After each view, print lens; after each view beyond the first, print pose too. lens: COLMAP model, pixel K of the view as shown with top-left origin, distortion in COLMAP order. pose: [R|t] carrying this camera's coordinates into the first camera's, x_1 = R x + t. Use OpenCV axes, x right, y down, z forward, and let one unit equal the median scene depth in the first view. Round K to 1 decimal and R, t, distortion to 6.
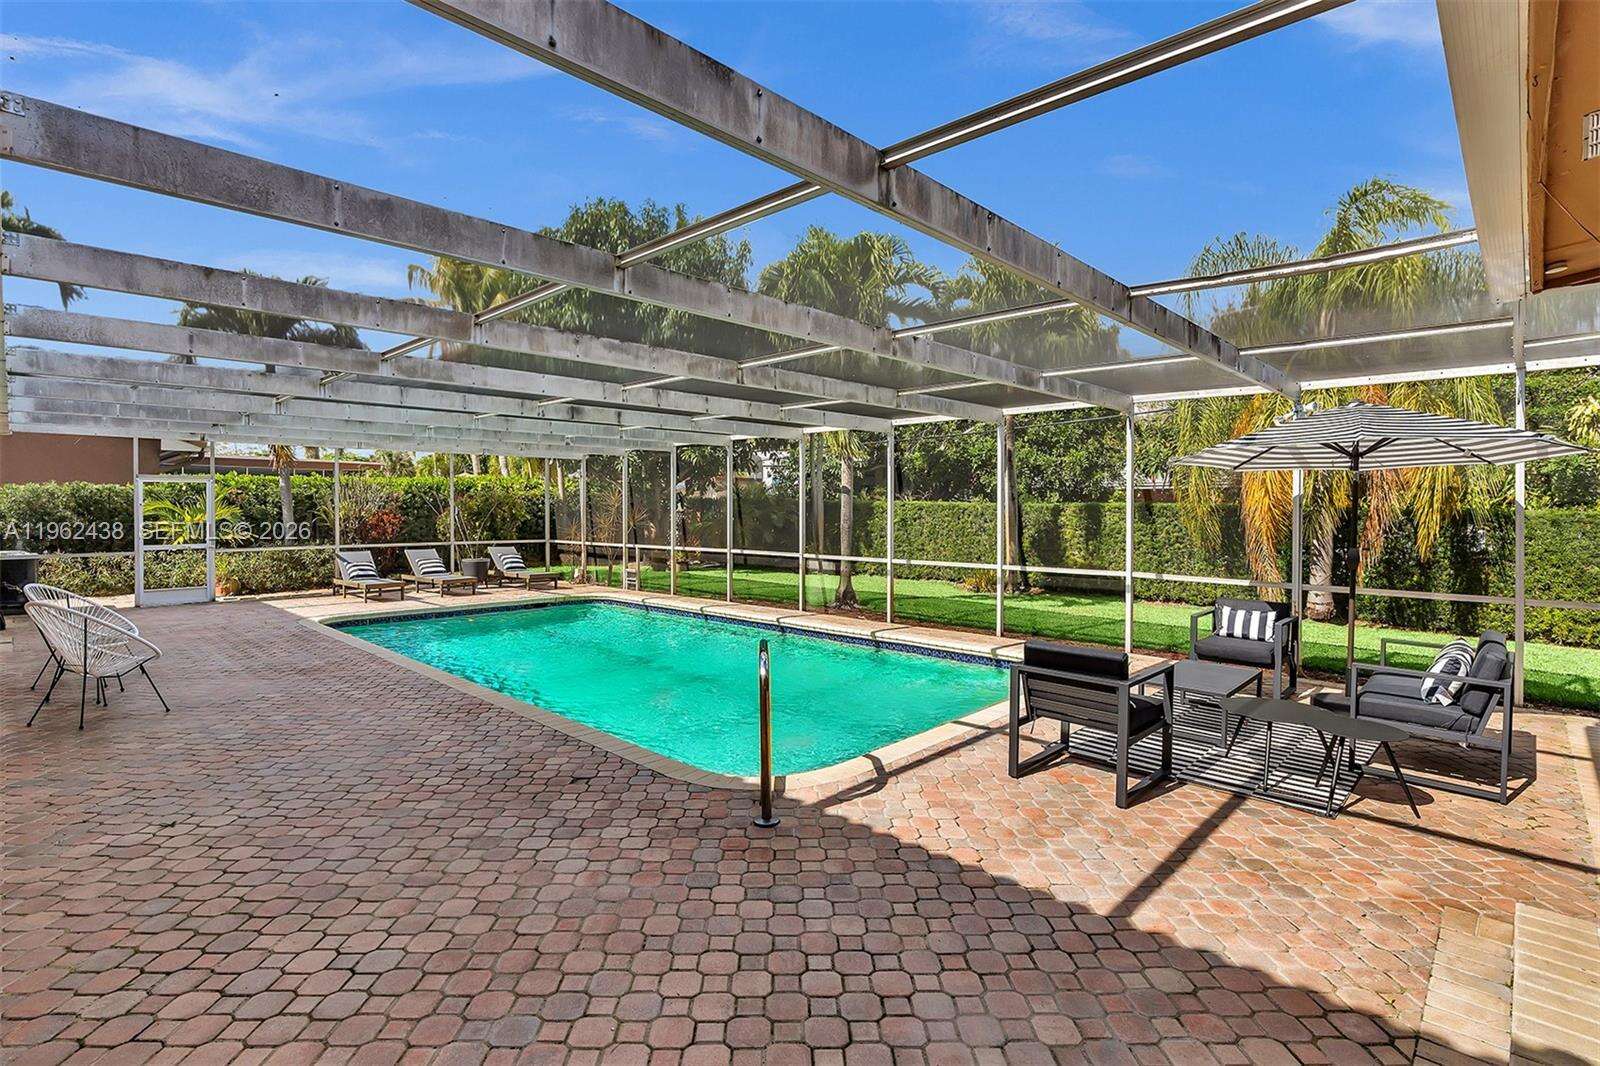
lens RADIAL K [[755.8, 0, 798.8], [0, 755.8, 525.0], [0, 0, 1]] dist [-0.000134, -0.000013]
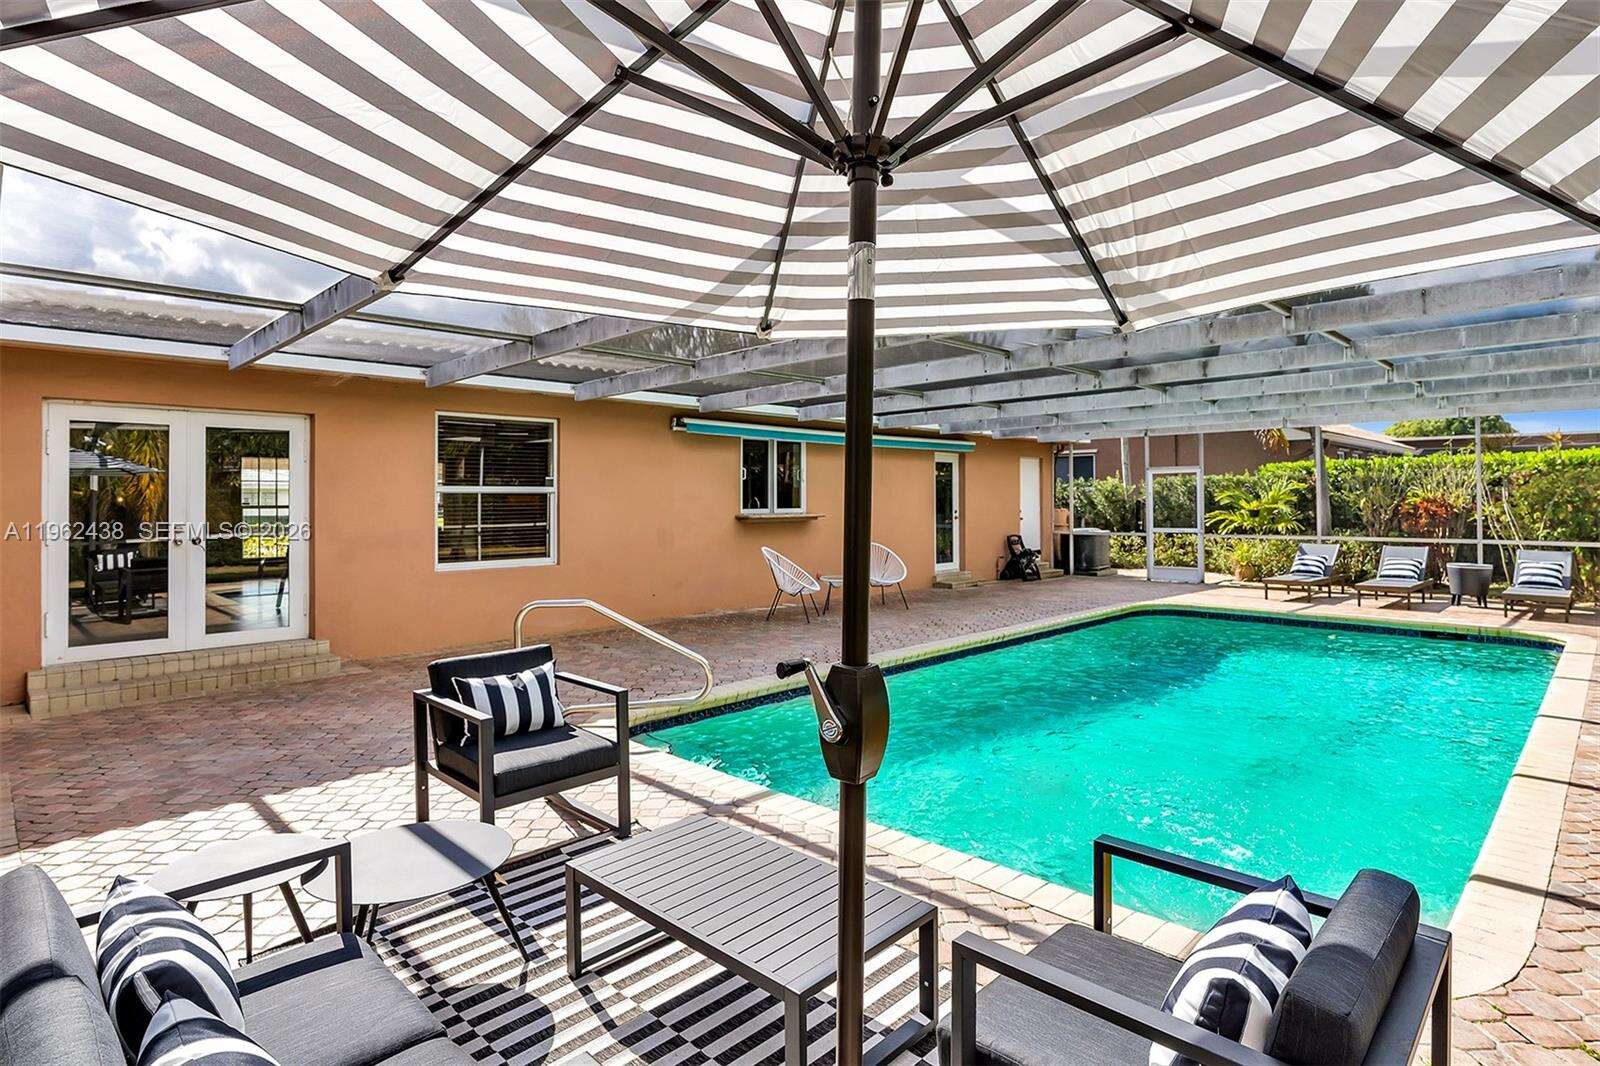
lens RADIAL K [[824.9, 0, 798.8], [0, 824.9, 522.2], [0, 0, 1]] dist [0.000354, 0.000023]
pose [[-0.011730, 0.022339, -0.999682, 0.432908], [-0.013514, 0.999656, 0.022497, -0.004328], [0.999840, 0.013774, -0.011424, 0.459827]]
